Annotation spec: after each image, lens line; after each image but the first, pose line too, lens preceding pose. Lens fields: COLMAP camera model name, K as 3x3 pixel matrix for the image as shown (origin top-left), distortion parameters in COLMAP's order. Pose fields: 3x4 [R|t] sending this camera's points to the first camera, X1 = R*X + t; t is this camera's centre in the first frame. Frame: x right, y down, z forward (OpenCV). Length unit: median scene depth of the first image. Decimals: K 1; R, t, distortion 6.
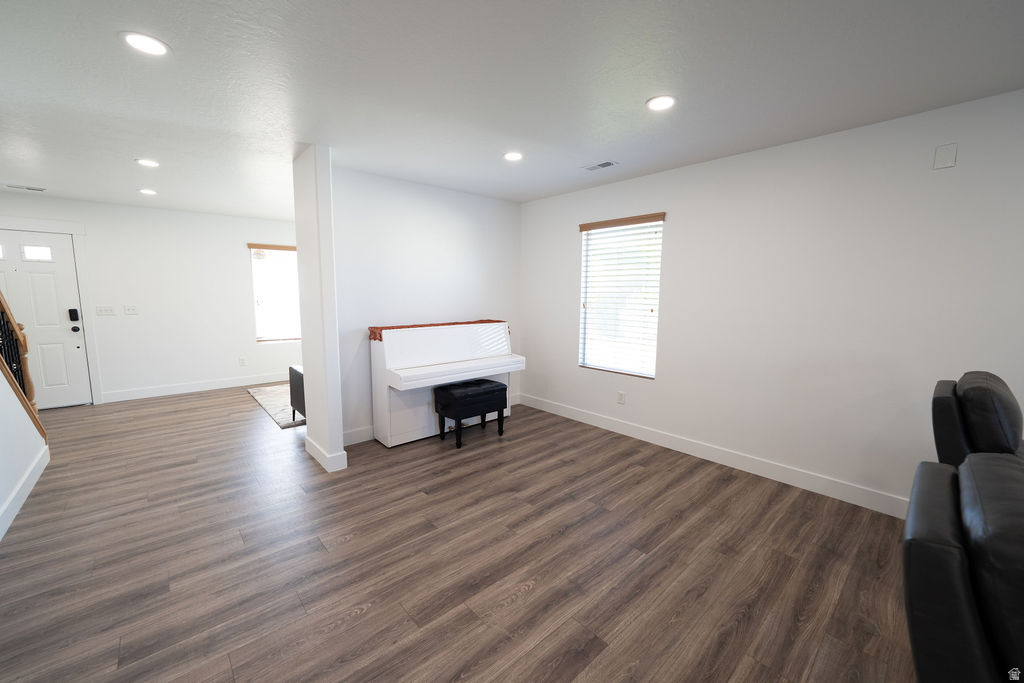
lens RADIAL K [[400.8, 0, 508.4], [0, 400.8, 343.4], [0, 0, 1]] dist [-0.010096, 0.000477]
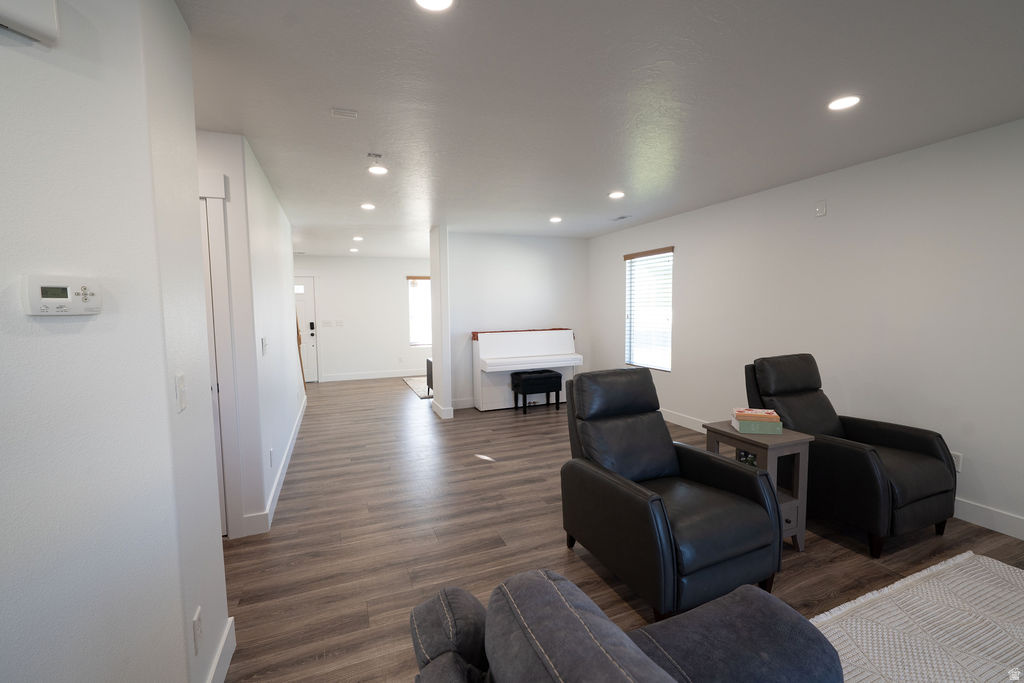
lens RADIAL K [[430.7, 0, 512.0], [0, 430.7, 341.5], [0, 0, 1]] dist [-0.001894, -0.000174]
pose [[0.942264, 0.007829, -0.334778, 0.342081], [-0.023341, 0.998831, -0.042336, 0.060616], [0.334055, 0.047706, 0.941345, -0.489723]]
